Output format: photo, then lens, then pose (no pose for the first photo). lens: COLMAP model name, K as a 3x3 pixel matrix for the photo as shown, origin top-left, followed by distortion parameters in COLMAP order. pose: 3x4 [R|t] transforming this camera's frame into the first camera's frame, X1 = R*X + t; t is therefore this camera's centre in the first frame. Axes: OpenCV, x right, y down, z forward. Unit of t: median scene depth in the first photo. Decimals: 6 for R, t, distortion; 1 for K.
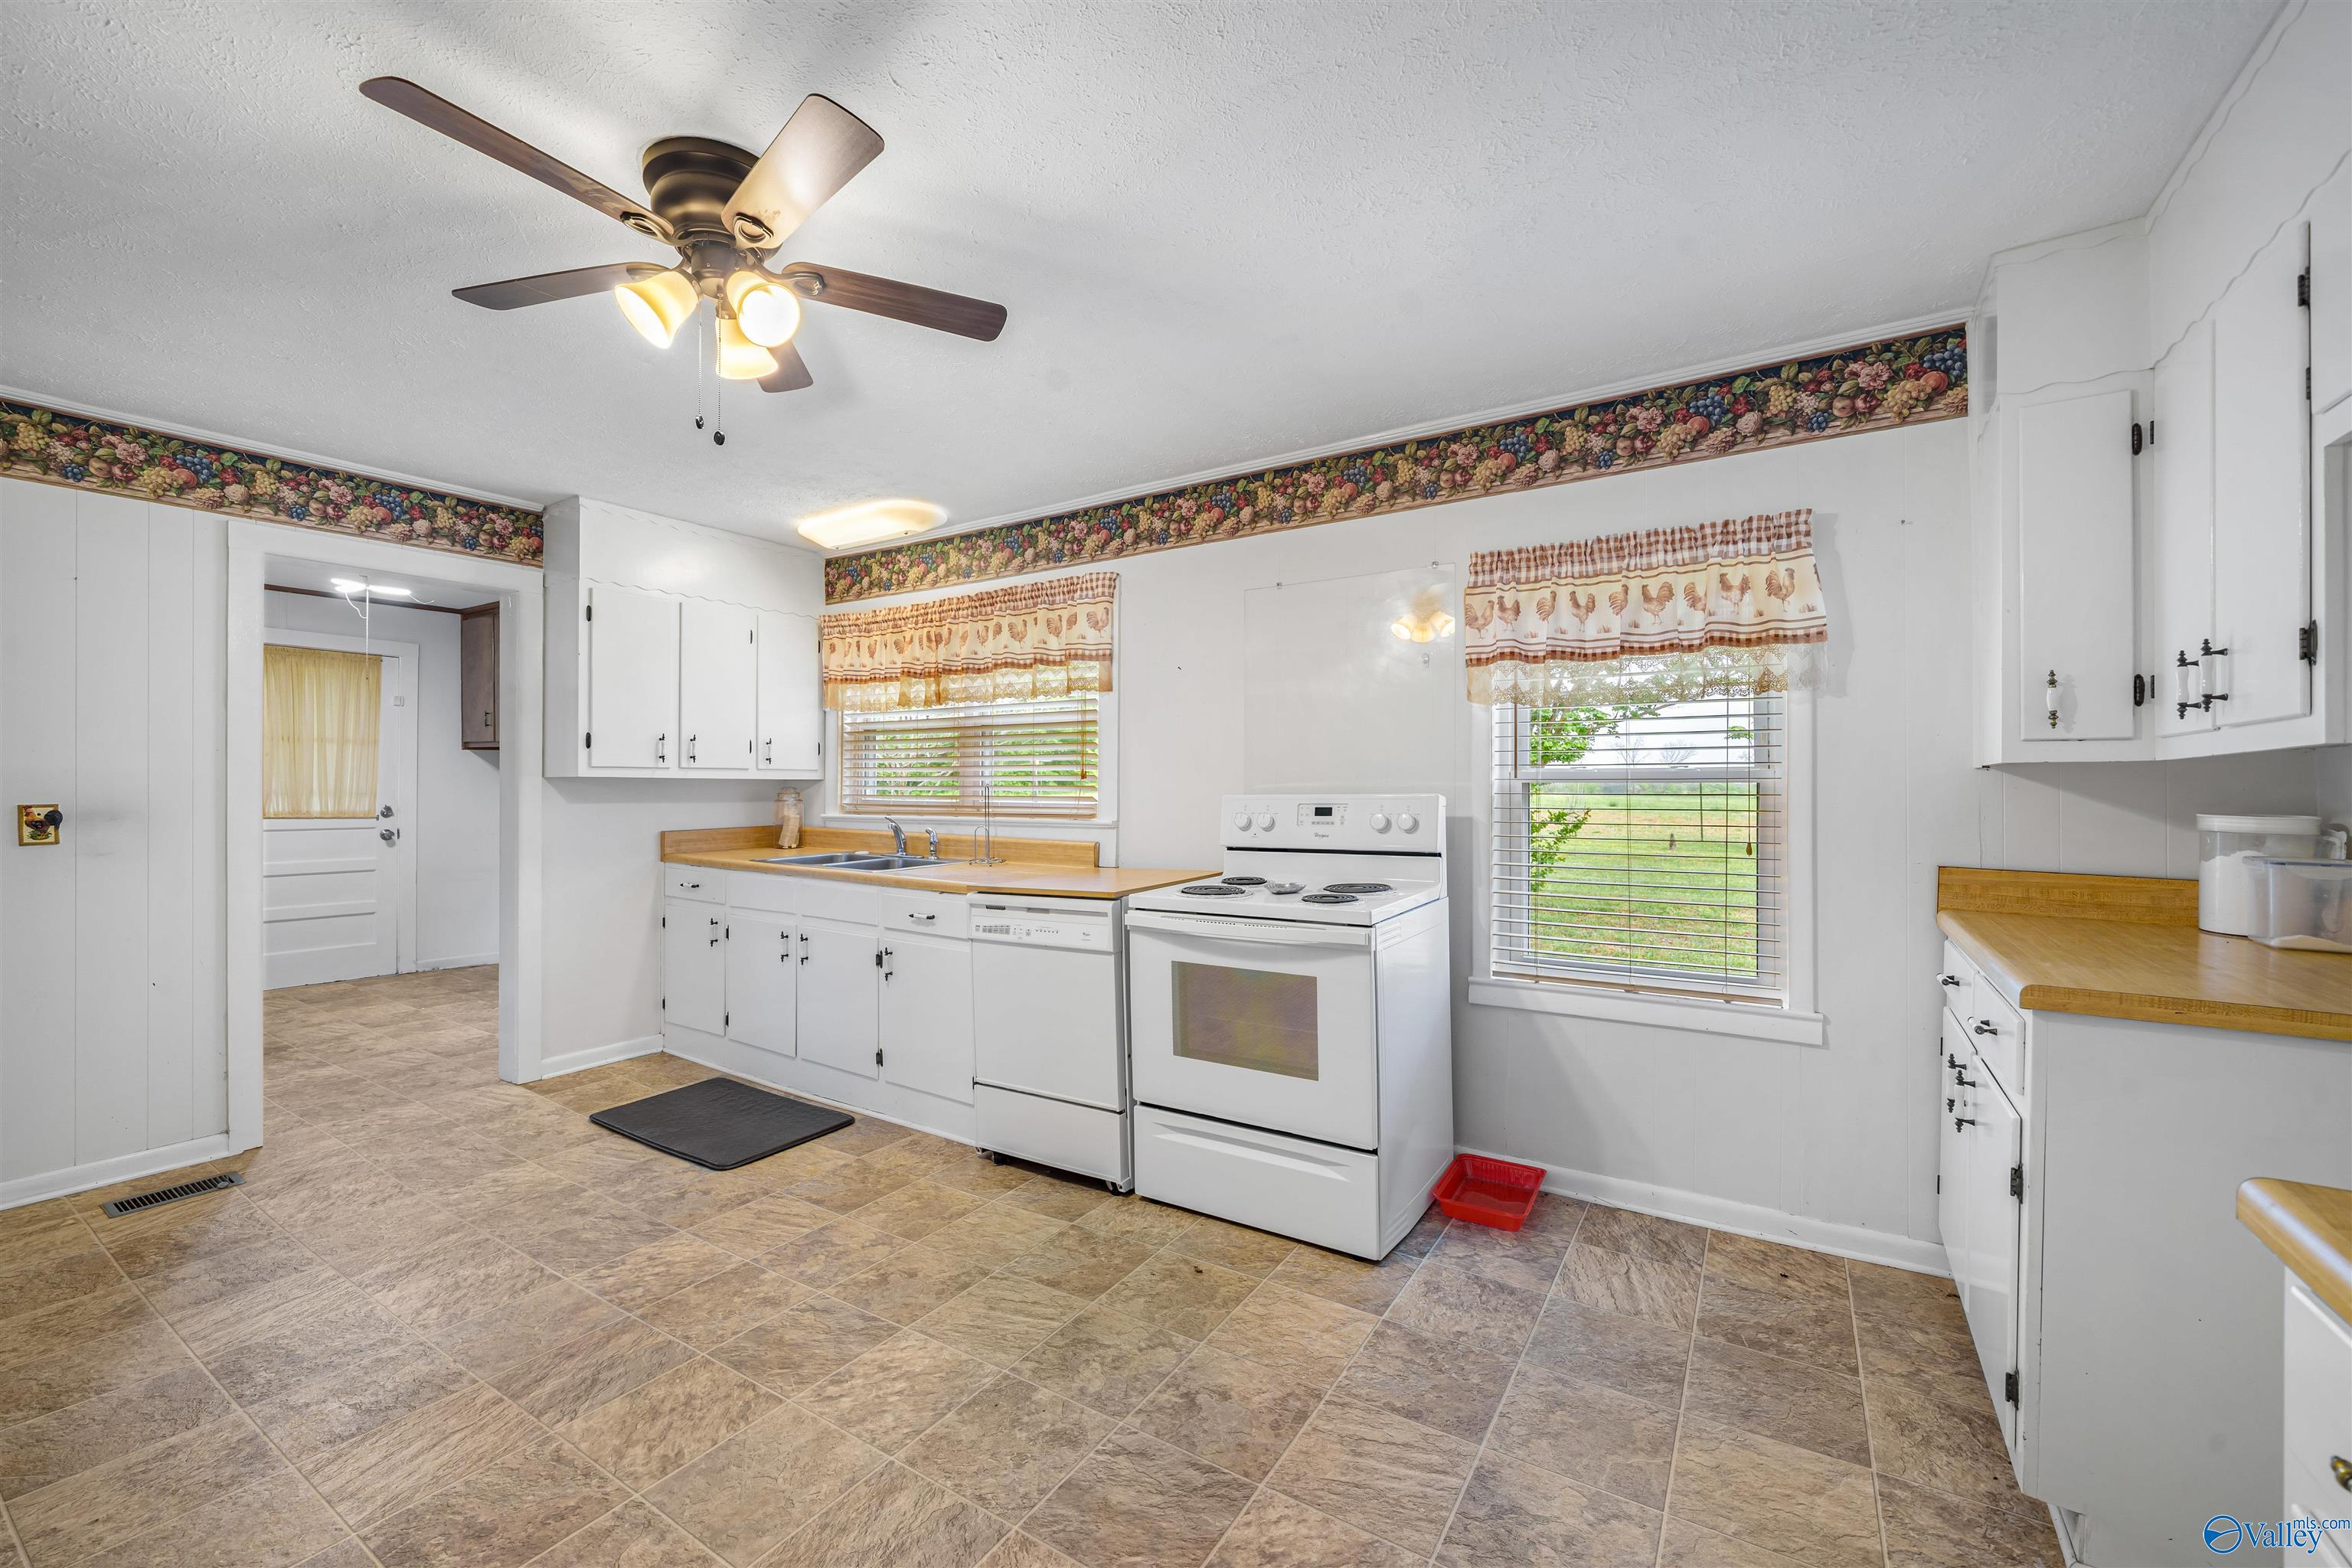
lens RADIAL K [[954.5, 0, 1176.0], [0, 954.5, 784.0], [0, 0, 1]] dist [-0.001232, 0.000240]
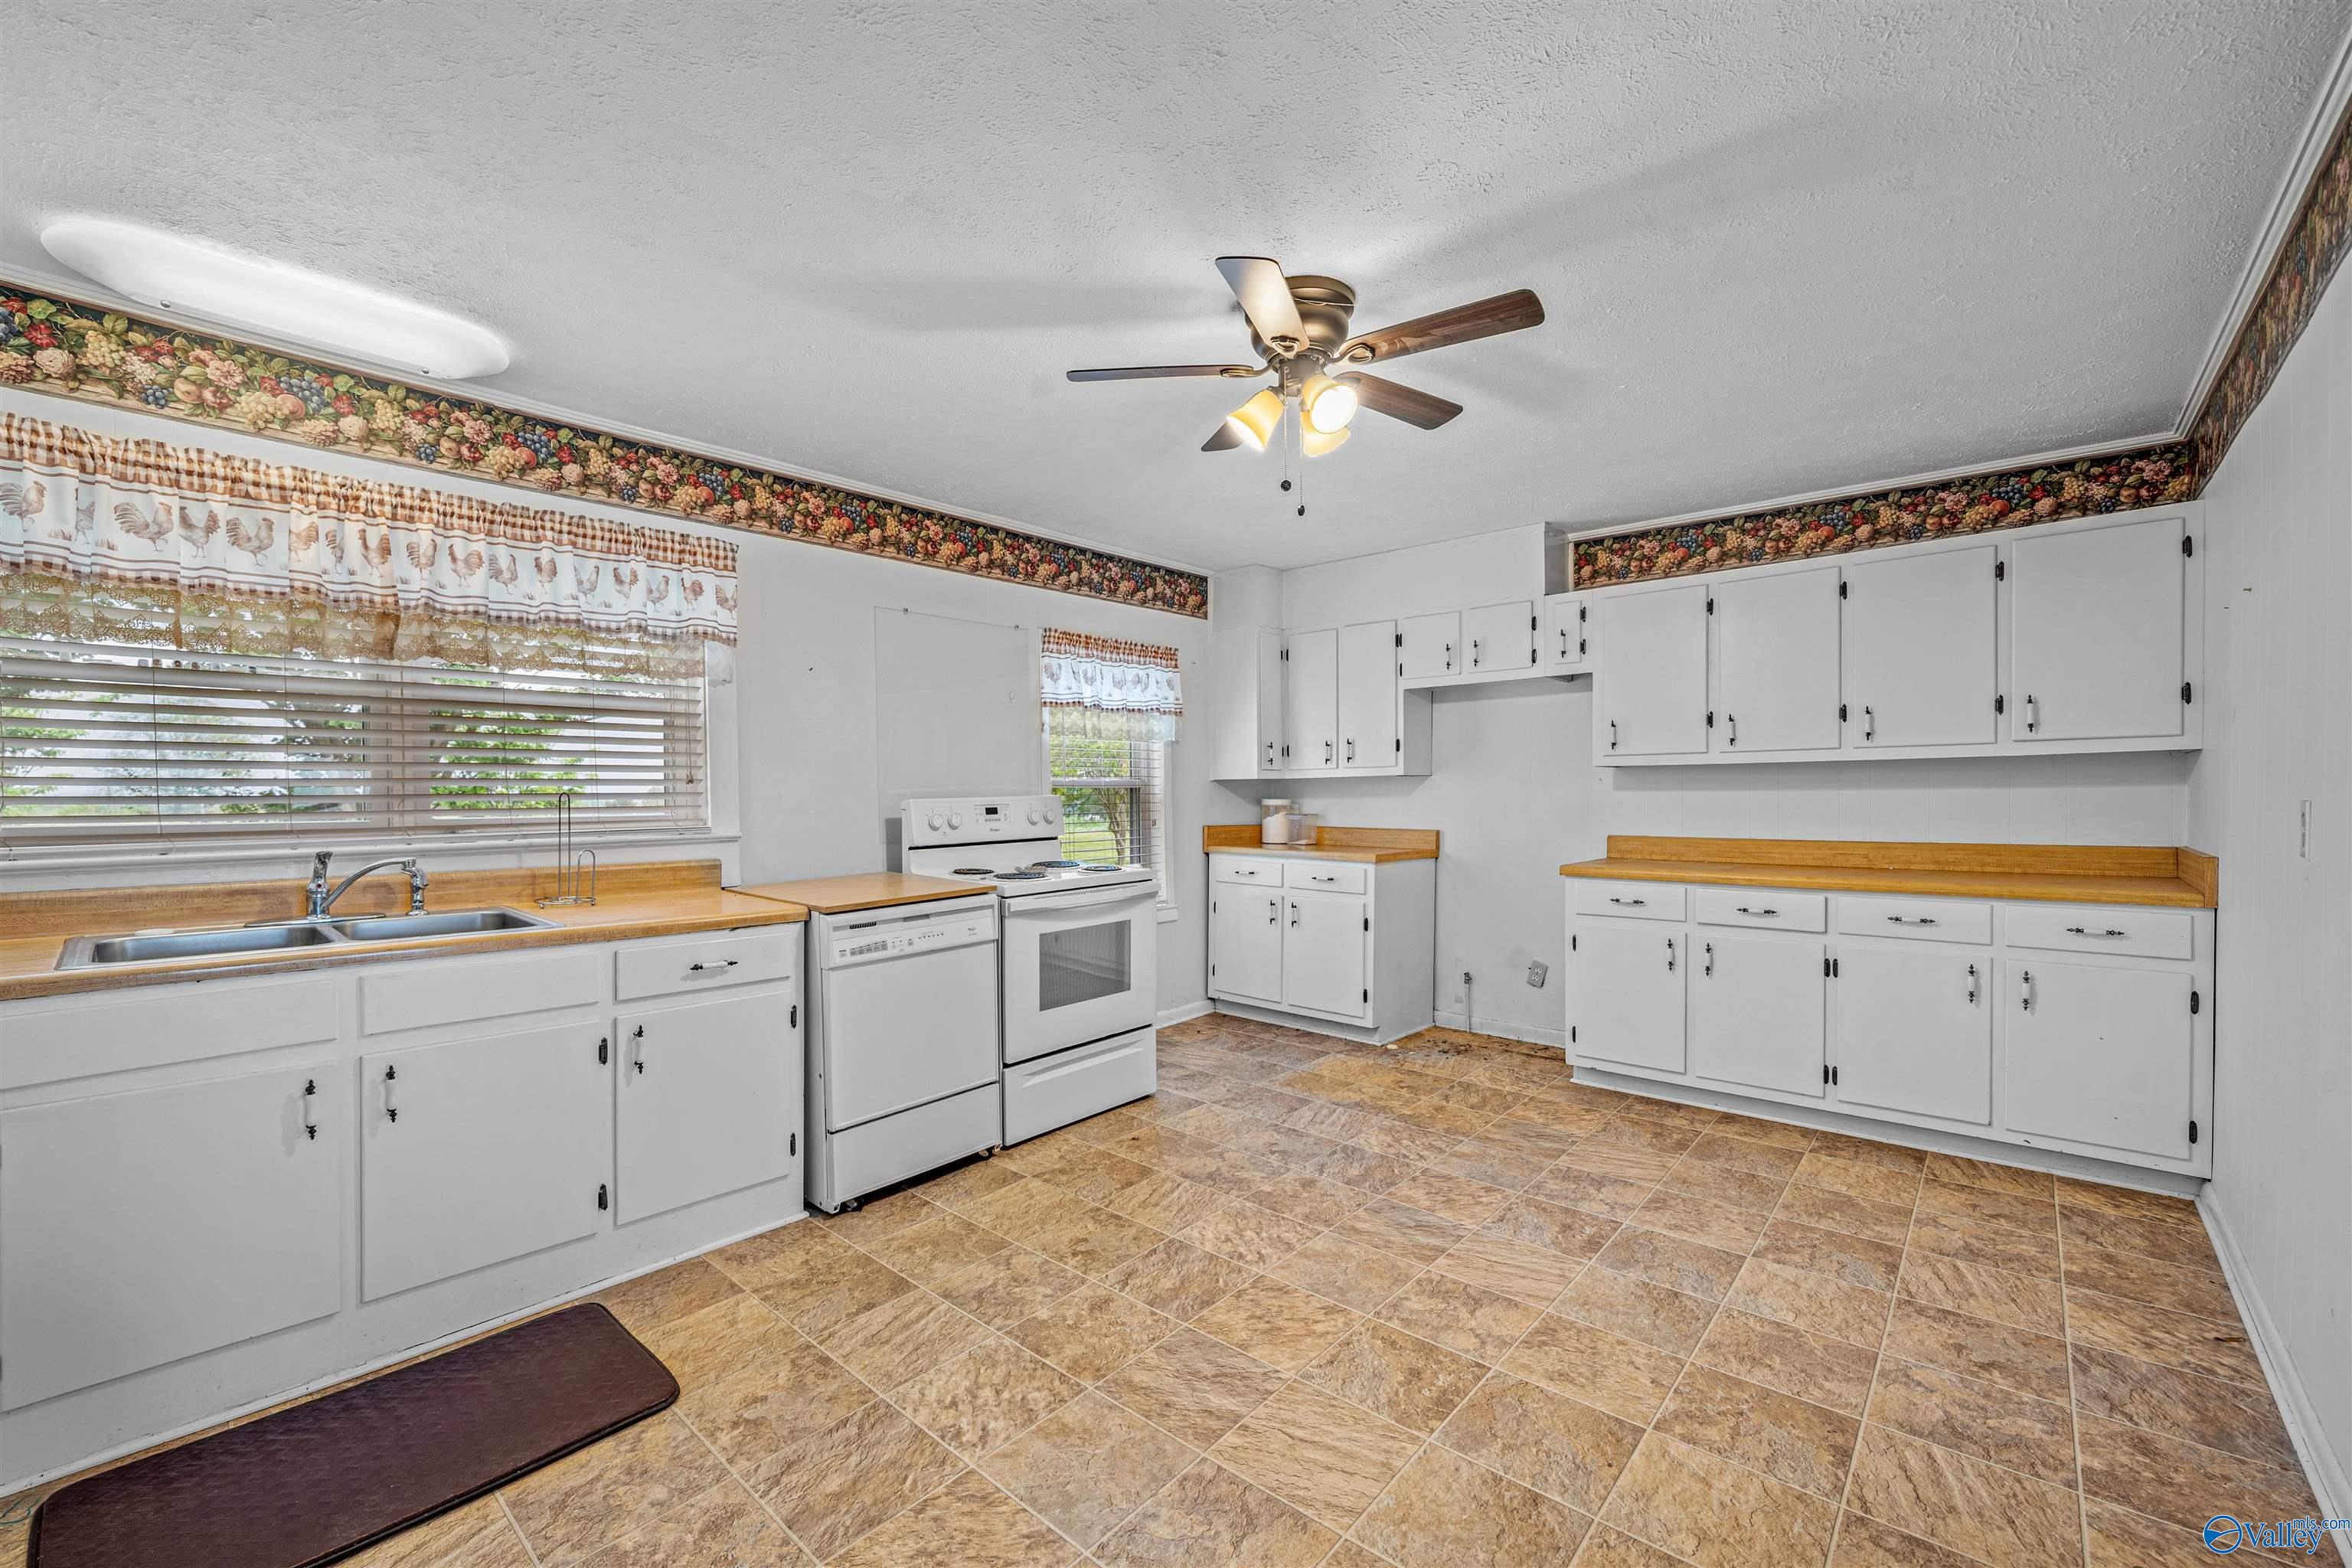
lens RADIAL K [[937.5, 0, 1170.7], [0, 937.5, 814.3], [0, 0, 1]] dist [0.001006, 0.000223]
pose [[0.159742, -0.025650, 0.986825, -1.135958], [0.007984, 0.999663, 0.024691, 0.005225], [-0.987126, 0.003934, 0.159893, 0.638187]]
